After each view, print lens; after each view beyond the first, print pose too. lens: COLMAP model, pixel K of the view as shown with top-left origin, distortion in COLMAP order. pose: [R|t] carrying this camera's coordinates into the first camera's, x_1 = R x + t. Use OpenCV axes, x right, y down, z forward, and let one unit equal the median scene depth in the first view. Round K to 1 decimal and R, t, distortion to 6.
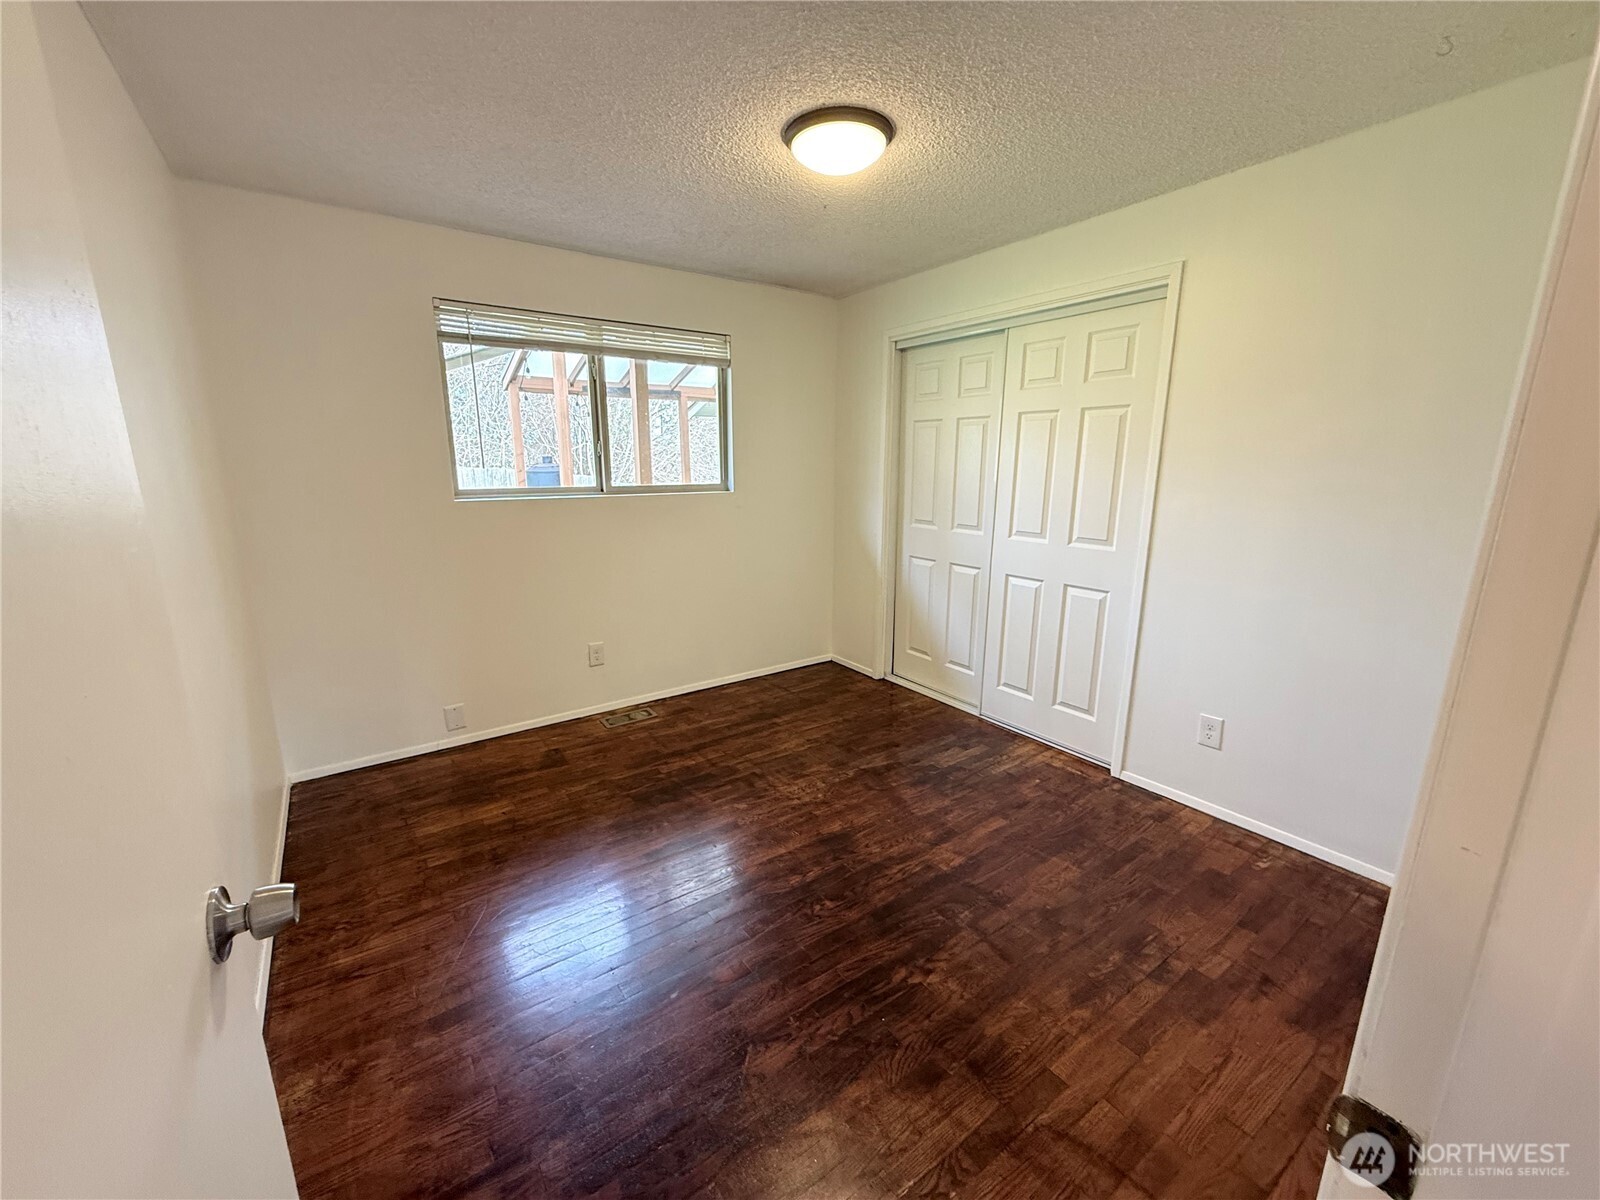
lens RADIAL K [[639.2, 0, 795.4], [0, 639.2, 599.0], [0, 0, 1]] dist [0.000678, 0.000120]
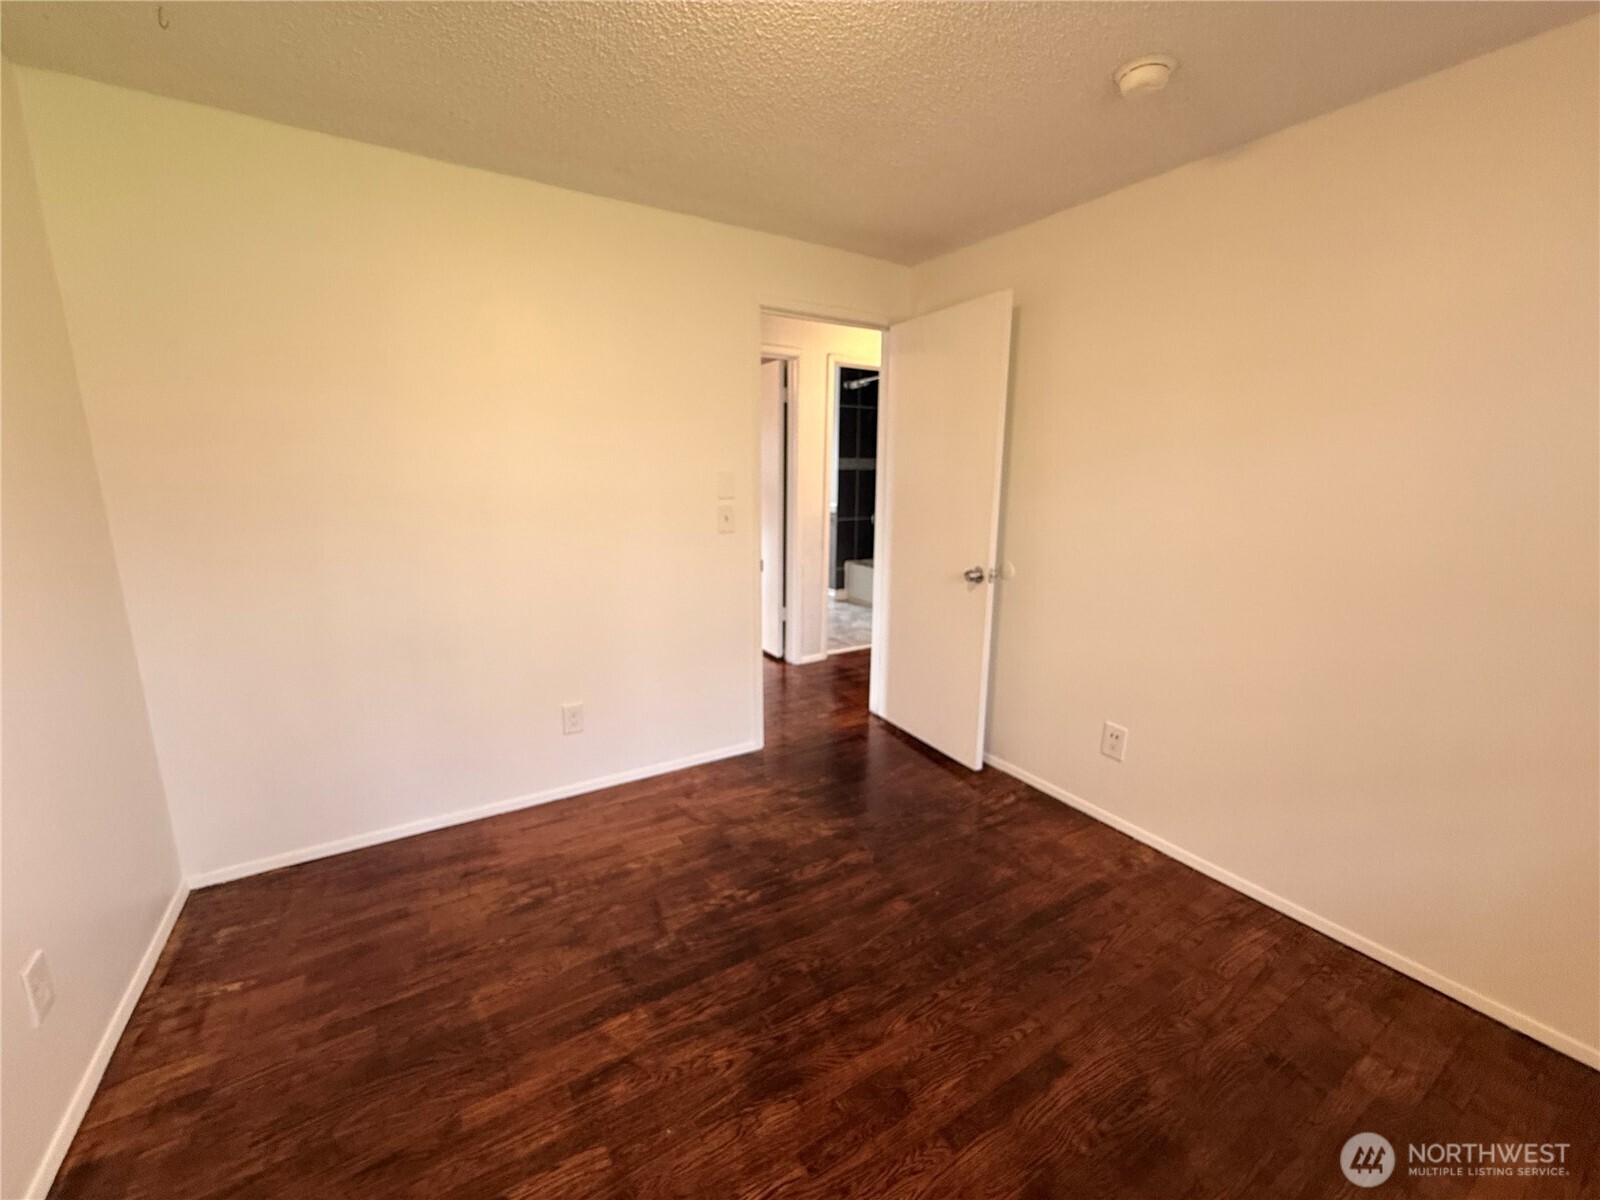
lens RADIAL K [[639.2, 0, 799.1], [0, 639.2, 598.7], [0, 0, 1]] dist [0.000678, 0.000120]
pose [[-0.998017, -0.022180, 0.058910, 0.018642], [0.004256, 0.909942, 0.414713, -0.392555], [-0.062803, 0.414141, -0.908043, 1.753663]]
